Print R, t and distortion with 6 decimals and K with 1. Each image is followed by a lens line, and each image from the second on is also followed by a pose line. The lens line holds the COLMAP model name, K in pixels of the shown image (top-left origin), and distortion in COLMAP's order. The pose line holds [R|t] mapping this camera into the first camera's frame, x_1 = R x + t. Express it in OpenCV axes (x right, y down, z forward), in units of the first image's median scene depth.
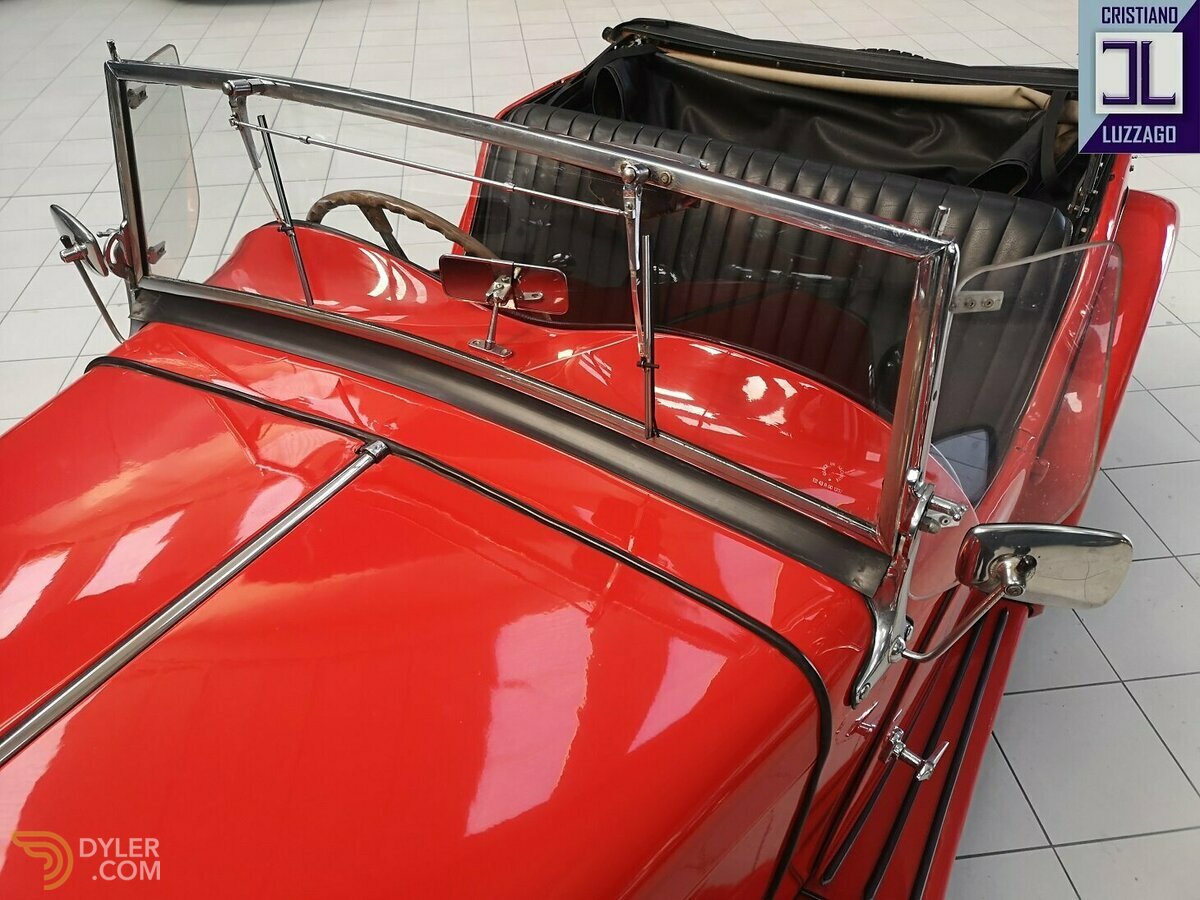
lens RADIAL K [[966.3, 0, 600.0], [0, 966.3, 450.0], [0, 0, 1]] dist [0.038242, -0.004793]
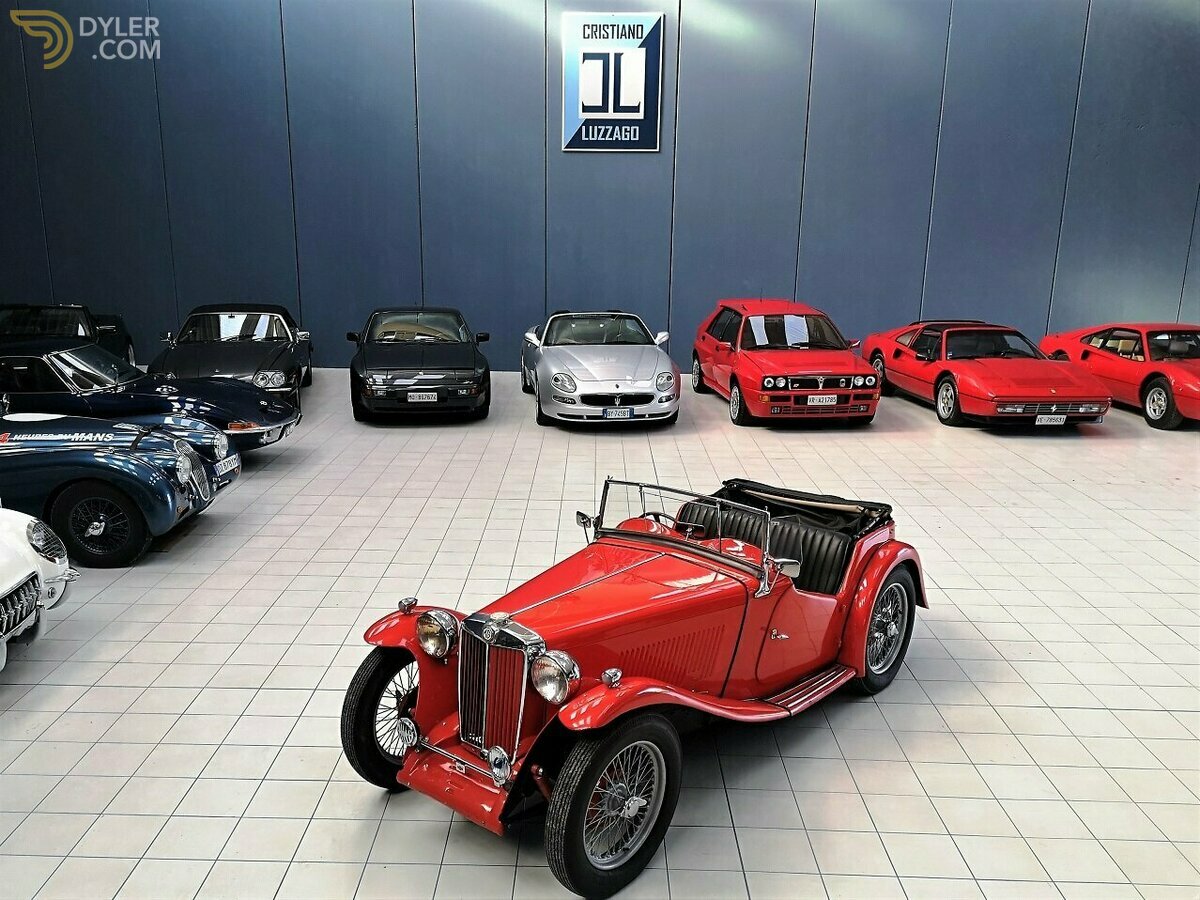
lens RADIAL K [[1049.7, 0, 577.6], [0, 1049.7, 449.0], [0, 0, 1]] dist [0.005939, -0.003914]
pose [[0.986385, 0.052866, -0.155724, 0.071054], [-0.115160, 0.898042, -0.424569, 0.951106], [0.117402, 0.436722, 0.891903, -2.078173]]
